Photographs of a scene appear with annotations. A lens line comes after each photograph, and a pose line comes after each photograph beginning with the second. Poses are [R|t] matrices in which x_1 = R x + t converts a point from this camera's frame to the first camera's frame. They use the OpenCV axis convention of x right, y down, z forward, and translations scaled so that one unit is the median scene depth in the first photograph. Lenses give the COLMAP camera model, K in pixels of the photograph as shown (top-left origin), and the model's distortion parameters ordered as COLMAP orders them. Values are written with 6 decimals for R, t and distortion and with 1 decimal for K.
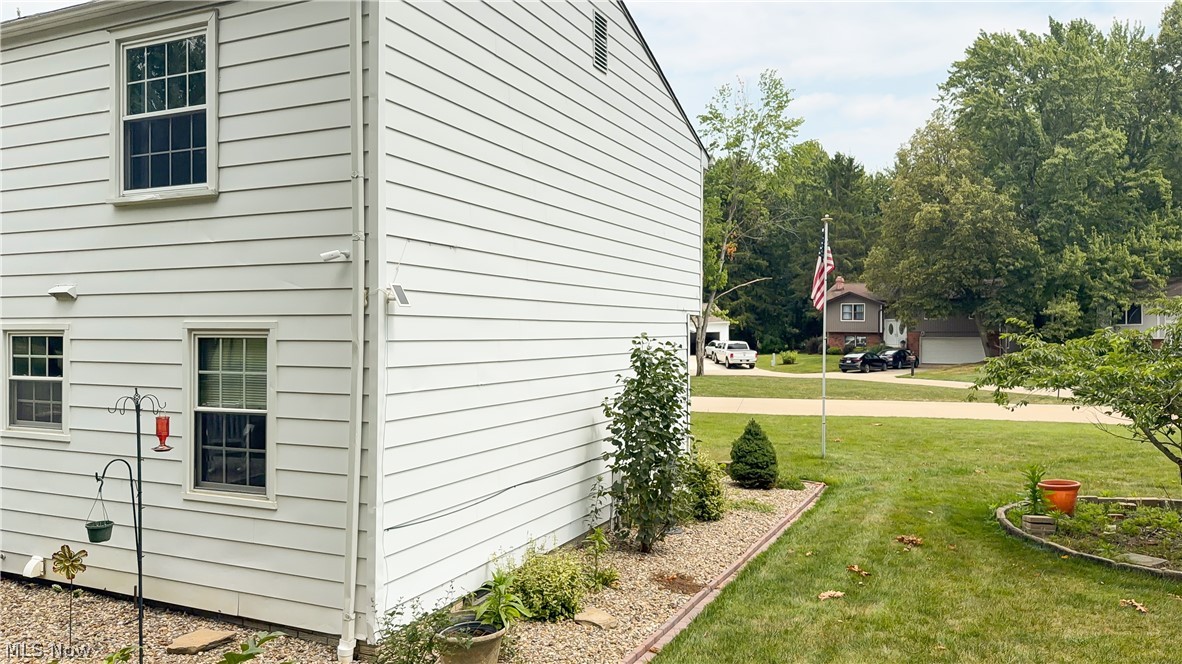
lens RADIAL K [[839.4, 0, 591.0], [0, 839.4, 332.0], [0, 0, 1]] dist [0.154026, -0.251255]
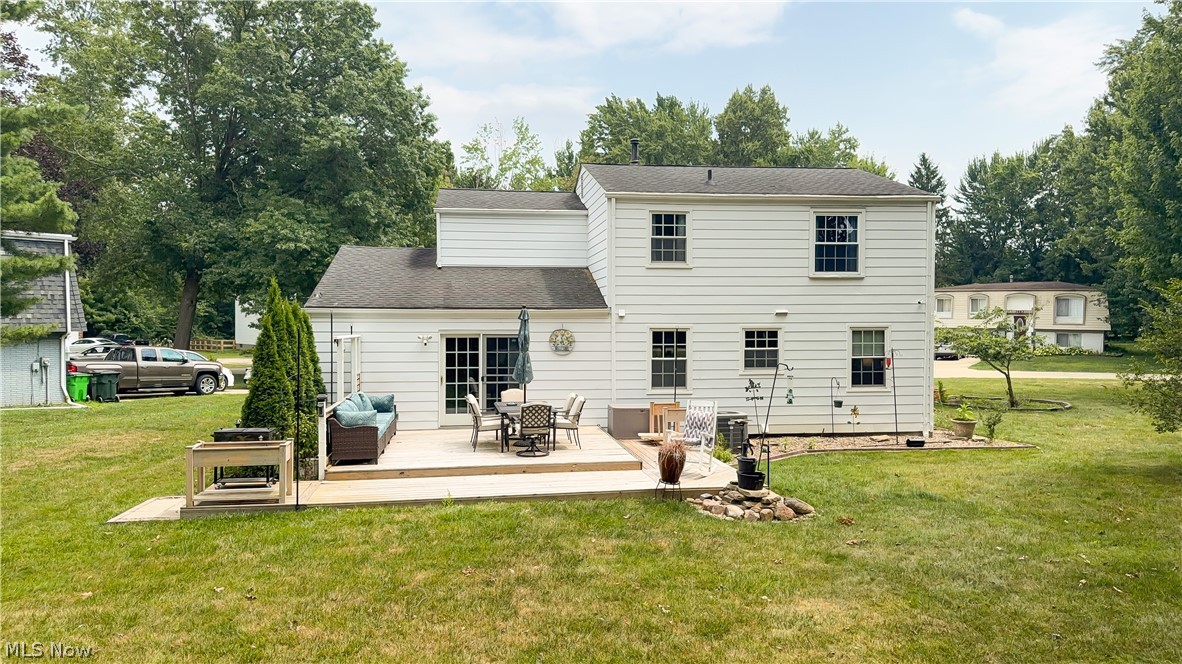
lens RADIAL K [[839.4, 0, 591.0], [0, 839.4, 332.0], [0, 0, 1]] dist [0.154026, -0.251255]
pose [[0.841533, -0.011793, 0.540078, -2.438020], [0.005455, 0.999896, 0.013334, -0.026702], [-0.540179, -0.008274, 0.841510, -0.732064]]
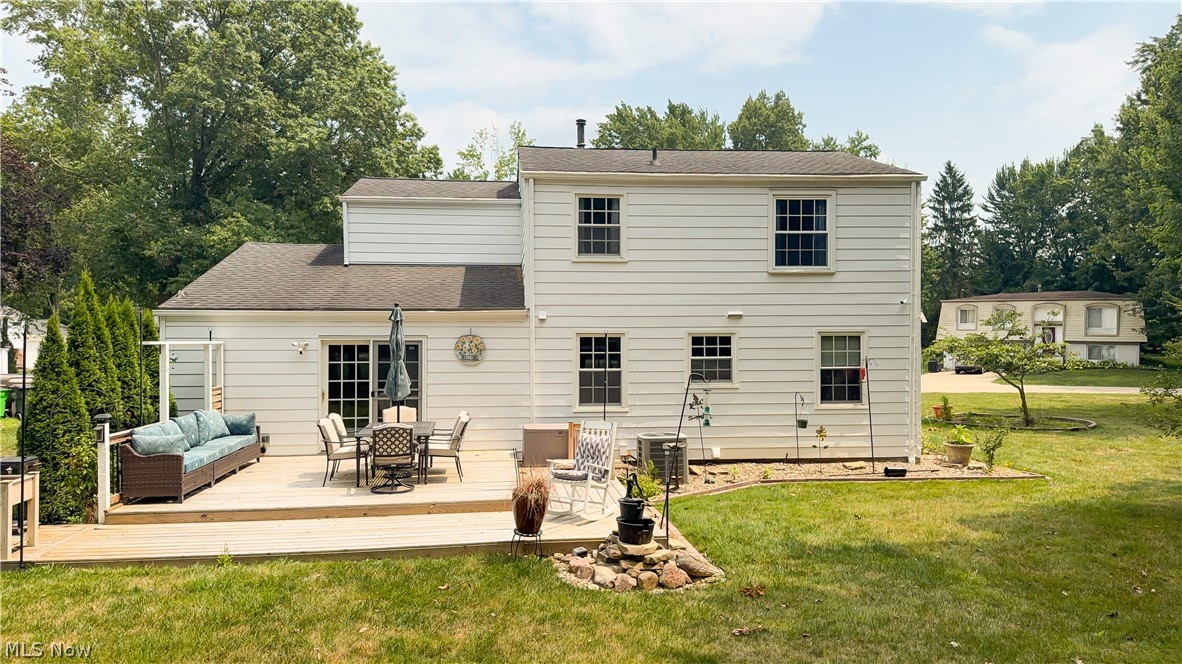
lens RADIAL K [[829.2, 0, 591.0], [0, 829.2, 332.0], [0, 0, 1]] dist [0.131012, -0.192026]
pose [[0.862391, -0.004307, 0.506225, -1.975164], [0.007989, 0.999955, -0.005101, 0.002750], [-0.506180, 0.008443, 0.862386, -0.535770]]
